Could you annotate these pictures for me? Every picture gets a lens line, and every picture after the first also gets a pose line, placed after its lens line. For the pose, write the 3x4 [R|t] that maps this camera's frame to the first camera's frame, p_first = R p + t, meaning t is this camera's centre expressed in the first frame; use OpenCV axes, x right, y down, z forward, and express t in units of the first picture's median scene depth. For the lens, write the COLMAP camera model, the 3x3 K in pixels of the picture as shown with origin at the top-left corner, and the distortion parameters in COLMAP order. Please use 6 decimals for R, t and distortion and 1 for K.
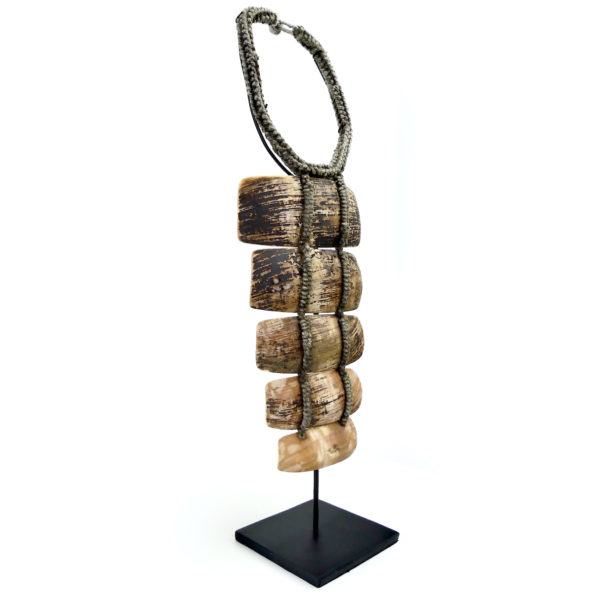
lens RADIAL K [[518.8, 0, 300.1], [0, 518.8, 318.1], [0, 0, 1]] dist [-0.002460, -0.000691]
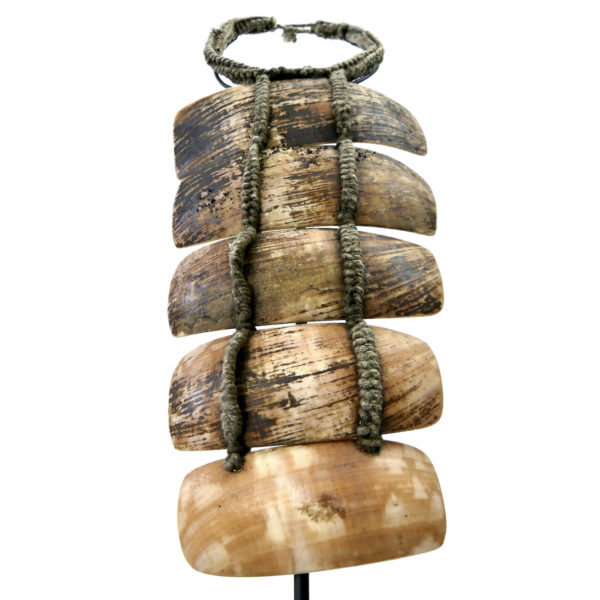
lens RADIAL K [[473.9, 0, 325.0], [0, 473.9, 318.9], [0, 0, 1]] dist [-0.015333, -0.002624]
pose [[0.721469, -0.374894, -0.582183, 0.313177], [-0.033144, 0.821102, -0.569818, 0.347510], [0.691653, 0.430402, 0.579974, 0.810734]]
